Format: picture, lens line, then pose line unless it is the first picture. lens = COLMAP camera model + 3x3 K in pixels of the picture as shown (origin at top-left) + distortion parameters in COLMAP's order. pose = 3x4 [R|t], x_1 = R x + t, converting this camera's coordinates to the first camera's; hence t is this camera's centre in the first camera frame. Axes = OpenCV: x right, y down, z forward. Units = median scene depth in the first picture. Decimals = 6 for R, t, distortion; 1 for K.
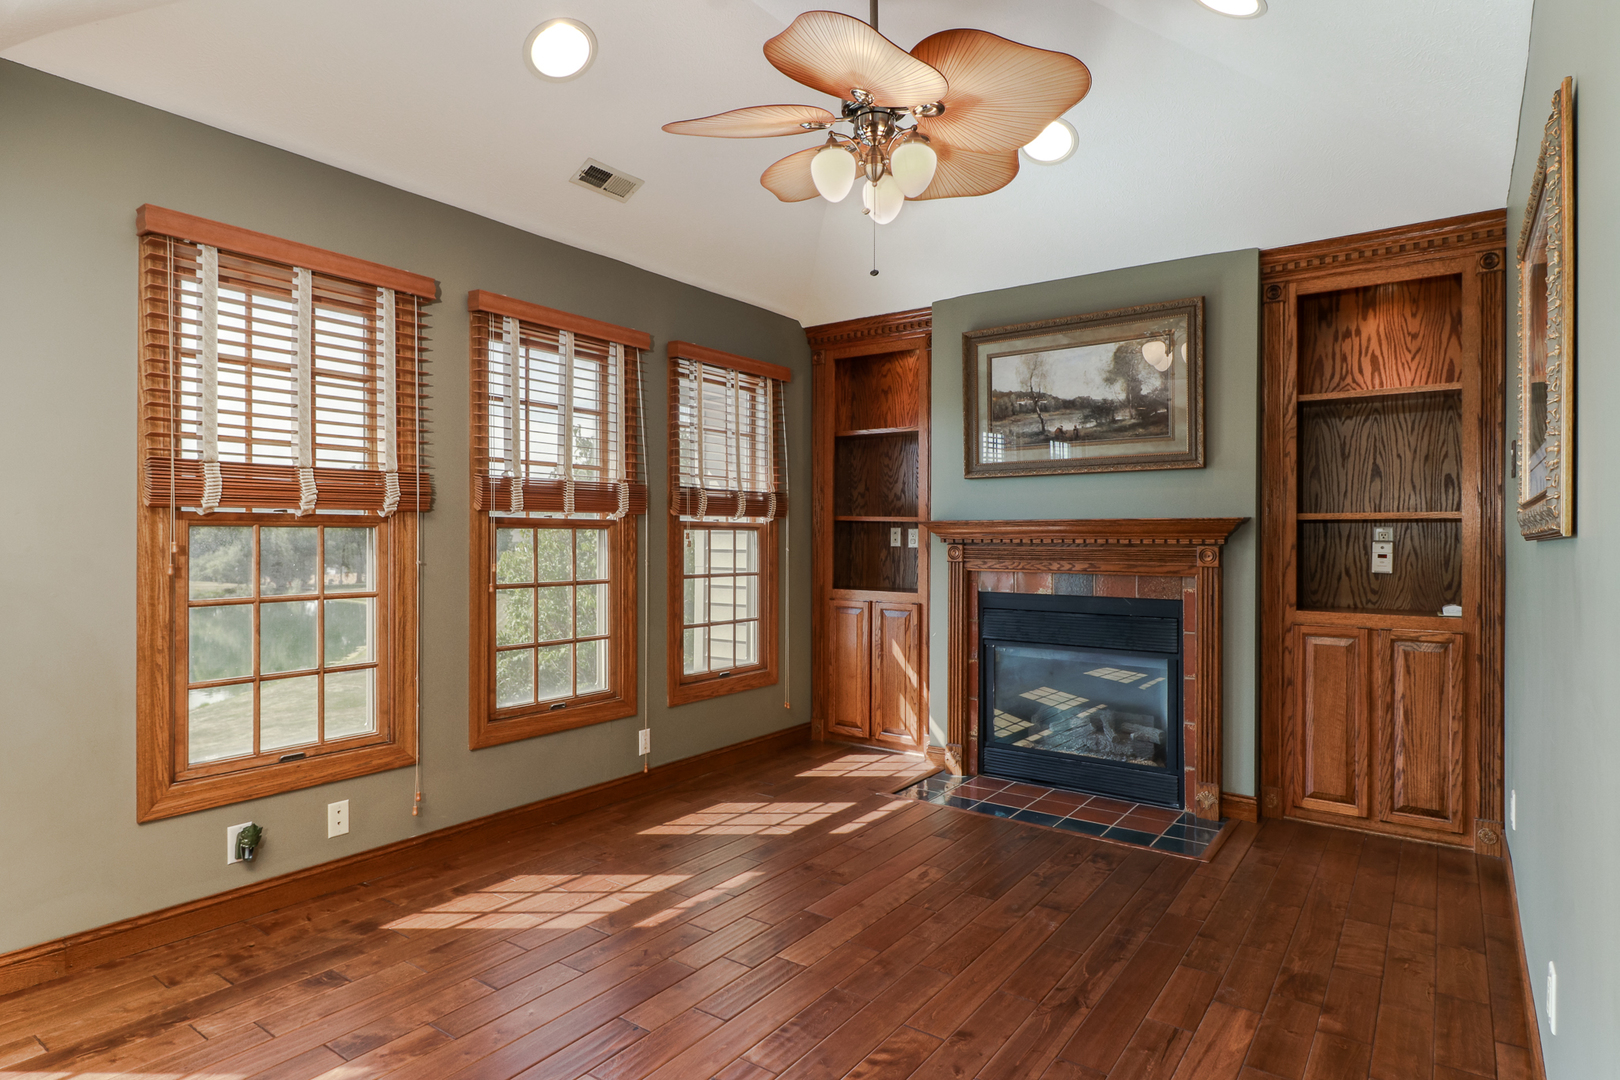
lens RADIAL K [[905.5, 0, 812.0], [0, 905.5, 536.8], [0, 0, 1]] dist [0.016999, 0.000496]
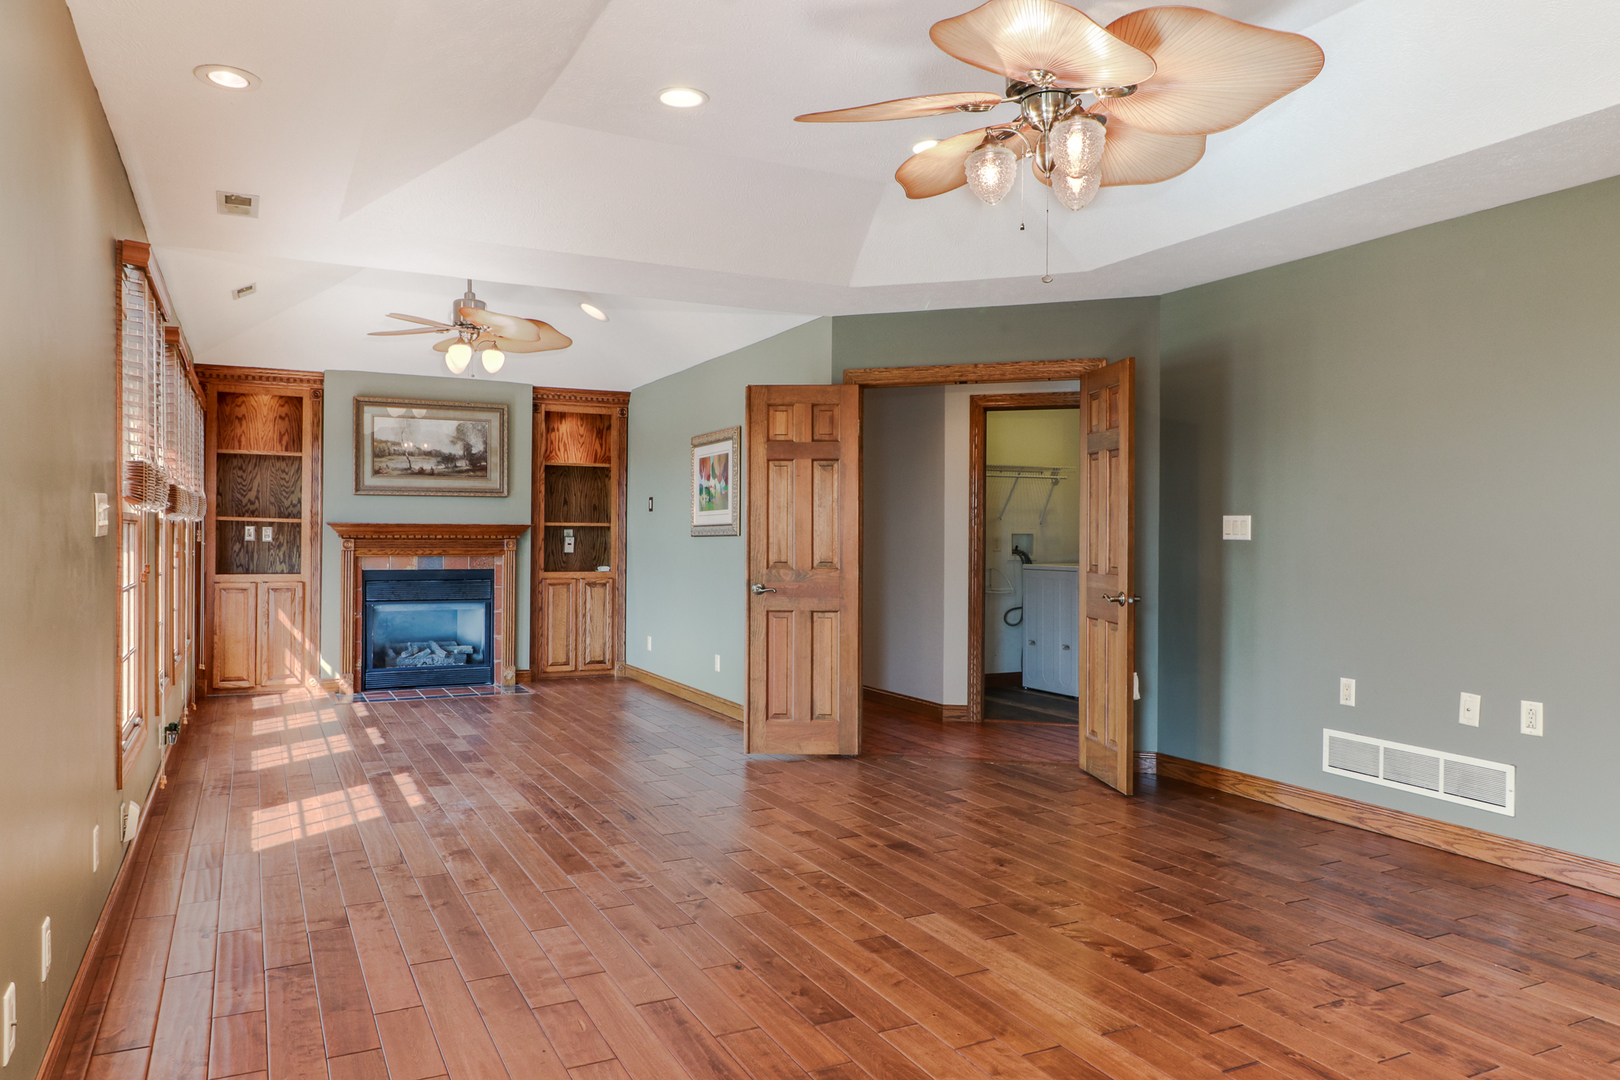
lens RADIAL K [[1111.1, 0, 821.8], [0, 1111.1, 530.2], [0, 0, 1]] dist [0.011833, -0.000335]
pose [[0.458138, 0.005323, 0.888865, -1.126431], [-0.004325, 0.999984, -0.003759, -0.001985], [-0.888871, -0.002122, 0.458153, -0.531512]]
